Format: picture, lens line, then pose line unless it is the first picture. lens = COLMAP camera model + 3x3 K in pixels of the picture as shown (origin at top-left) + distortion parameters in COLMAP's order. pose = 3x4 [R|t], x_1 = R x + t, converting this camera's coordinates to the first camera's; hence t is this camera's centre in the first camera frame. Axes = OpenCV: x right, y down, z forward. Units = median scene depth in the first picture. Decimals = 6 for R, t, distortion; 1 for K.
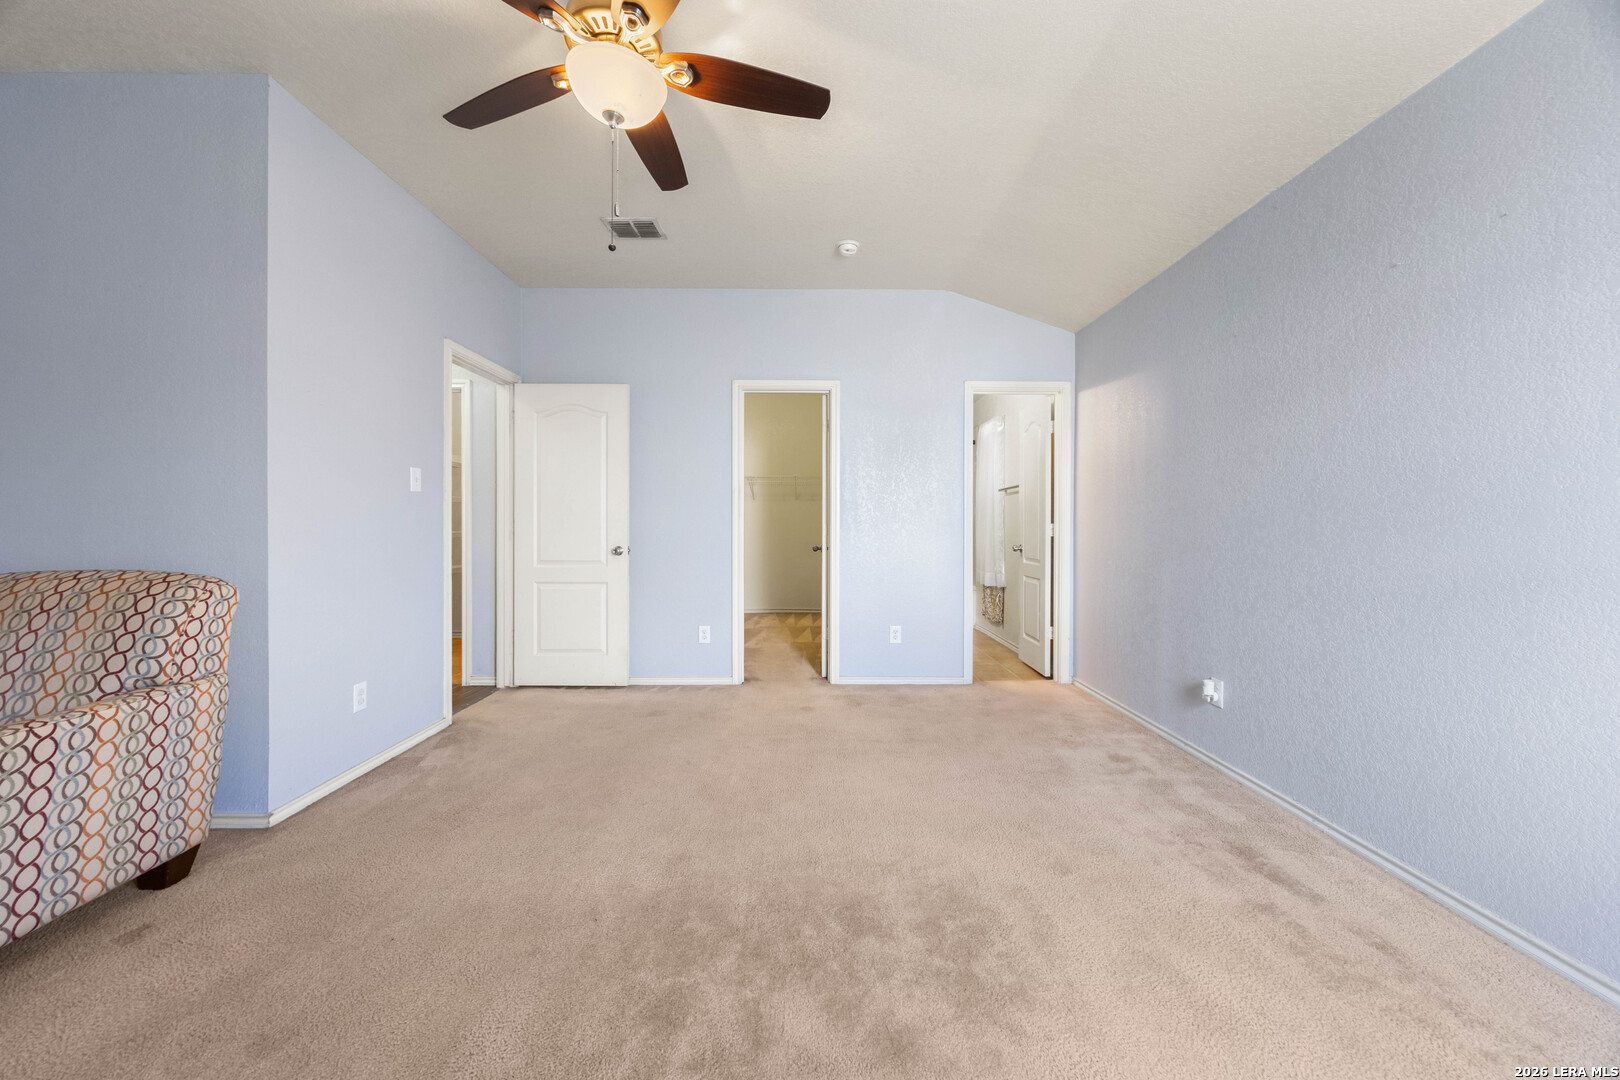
lens RADIAL K [[621.8, 0, 807.6], [0, 621.8, 534.8], [0, 0, 1]] dist [-0.001386, -0.000039]
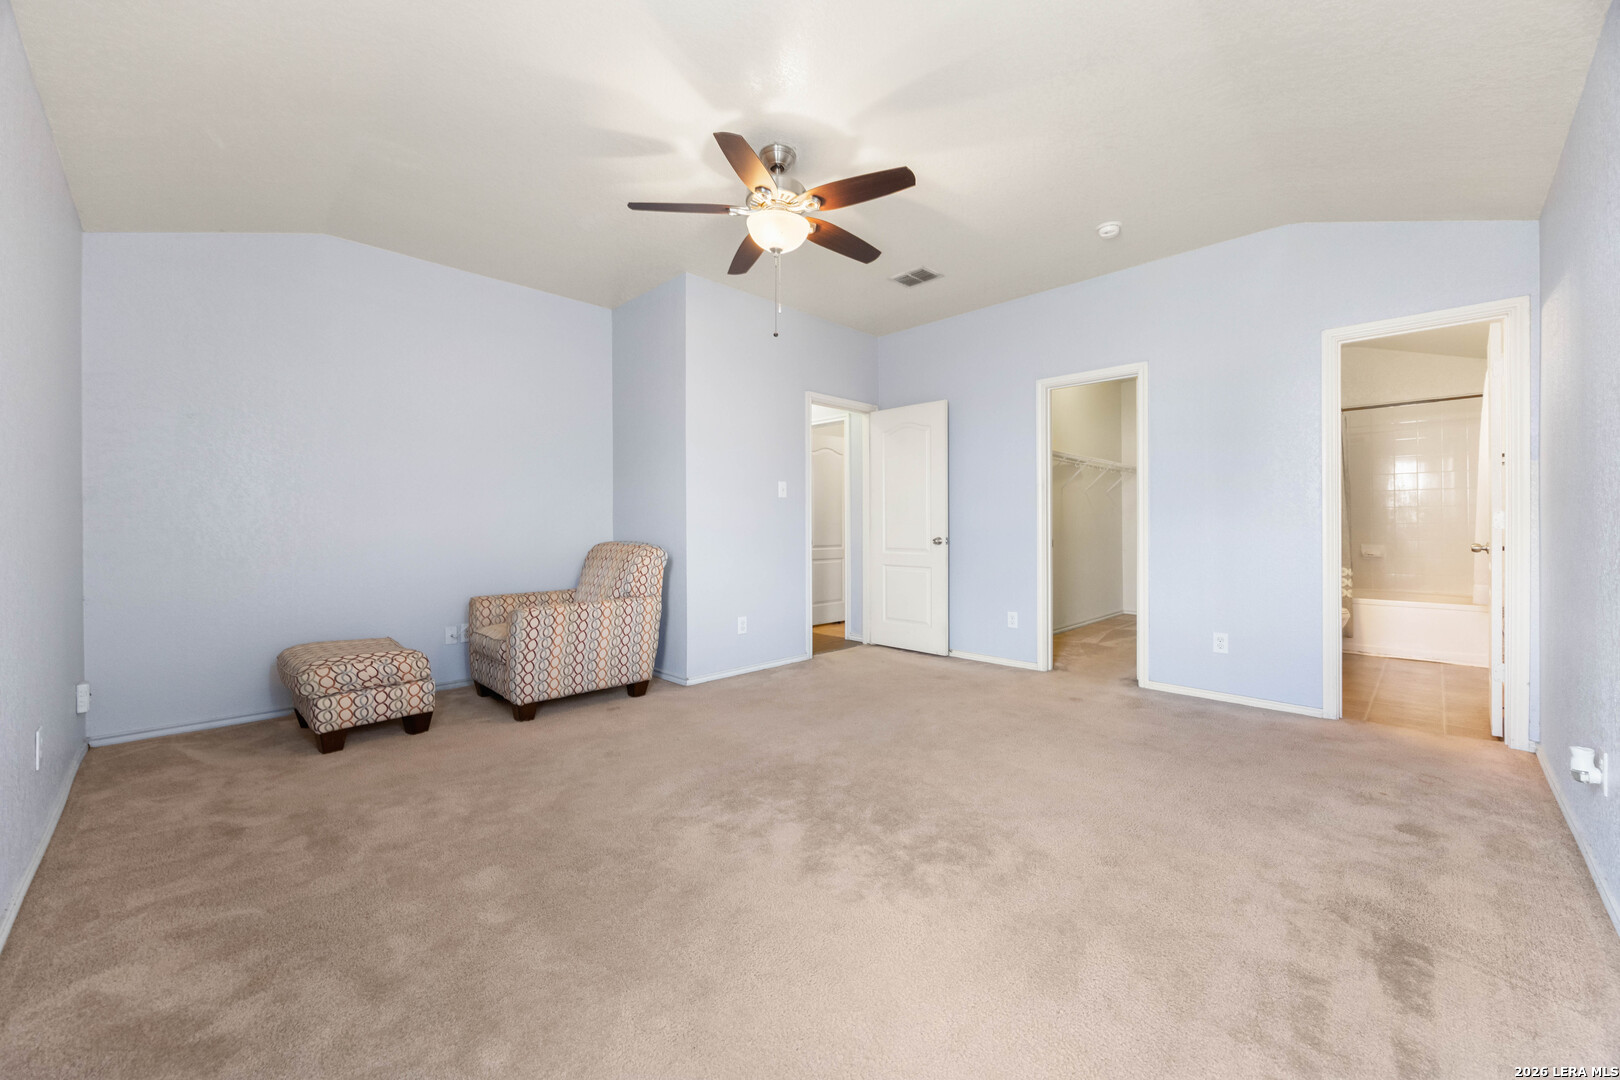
lens RADIAL K [[621.8, 0, 807.6], [0, 621.8, 534.8], [0, 0, 1]] dist [-0.001386, -0.000039]
pose [[0.700387, 0.006791, -0.713731, 0.629901], [-0.006945, 0.999972, 0.002699, 0.021889], [0.713729, 0.003067, 0.700415, -0.018213]]
